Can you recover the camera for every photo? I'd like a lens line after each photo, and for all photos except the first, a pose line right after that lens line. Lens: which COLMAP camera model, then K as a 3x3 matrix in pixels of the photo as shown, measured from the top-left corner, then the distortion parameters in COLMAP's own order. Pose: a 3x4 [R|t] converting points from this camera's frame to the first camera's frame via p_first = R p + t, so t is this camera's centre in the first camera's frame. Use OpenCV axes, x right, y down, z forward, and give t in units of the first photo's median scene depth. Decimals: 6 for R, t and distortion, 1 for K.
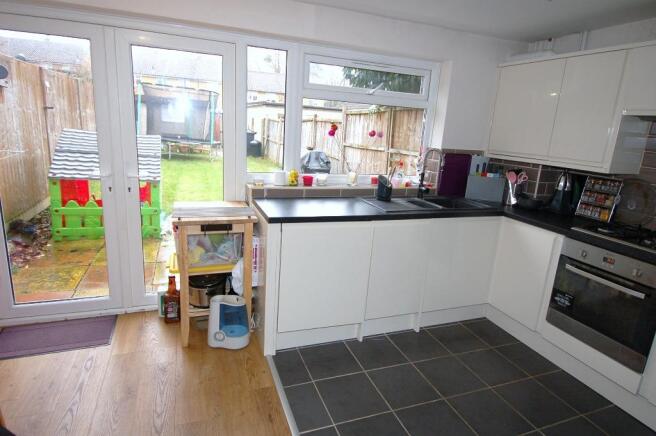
lens RADIAL K [[370.8, 0, 330.0], [0, 370.8, 214.6], [0, 0, 1]] dist [0.028703, -0.030348]
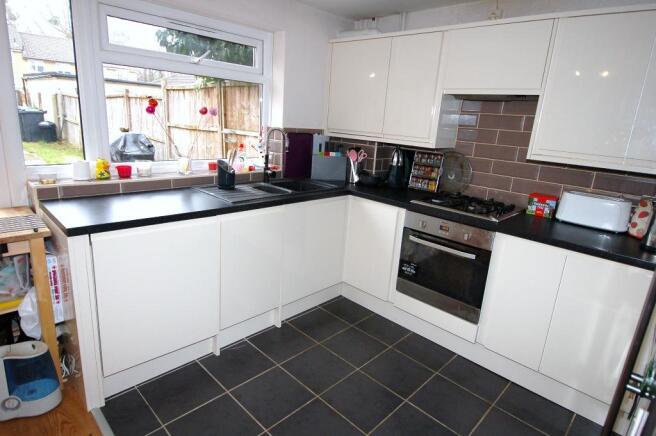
lens RADIAL K [[370.8, 0, 330.0], [0, 370.8, 214.6], [0, 0, 1]] dist [0.028703, -0.030348]
pose [[0.905690, -0.112266, 0.408805, 0.001454], [0.091072, 0.993309, 0.071014, -0.018242], [-0.414042, -0.027086, 0.909854, 0.107679]]
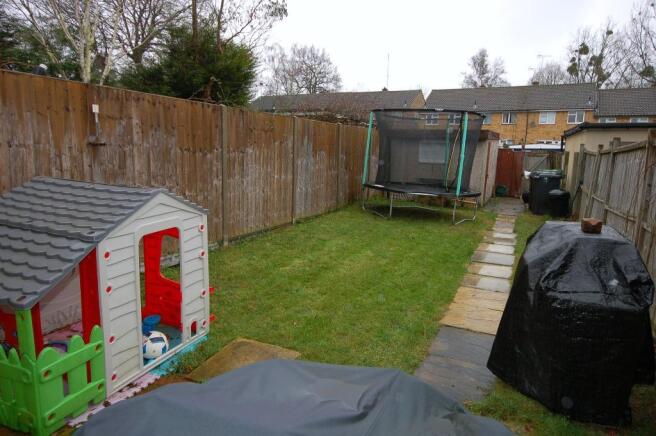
lens RADIAL K [[426.6, 0, 328.1], [0, 426.6, 217.0], [0, 0, 1]] dist [0.000104, -0.000071]
pose [[0.695079, 0.065557, -0.715938, 0.160722], [-0.148989, 0.987350, -0.054239, -0.375372], [0.703326, 0.144367, 0.696054, 1.625870]]
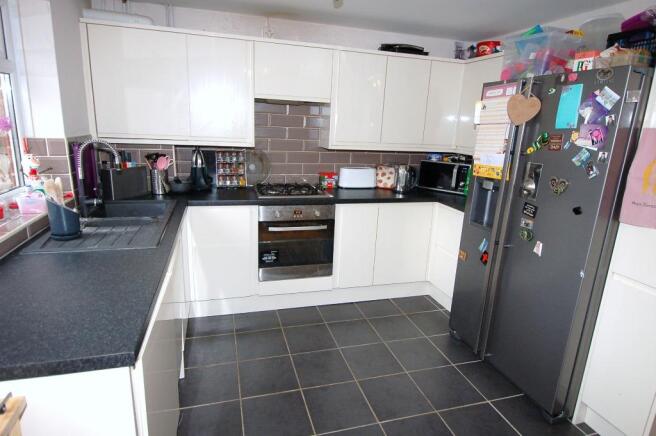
lens RADIAL K [[370.8, 0, 330.0], [0, 370.8, 214.6], [0, 0, 1]] dist [0.028703, -0.030348]
pose [[0.072393, -0.294934, 0.952771, -0.368257], [0.194050, 0.941188, 0.276604, -0.155122], [-0.978317, 0.164861, 0.125368, 0.530114]]
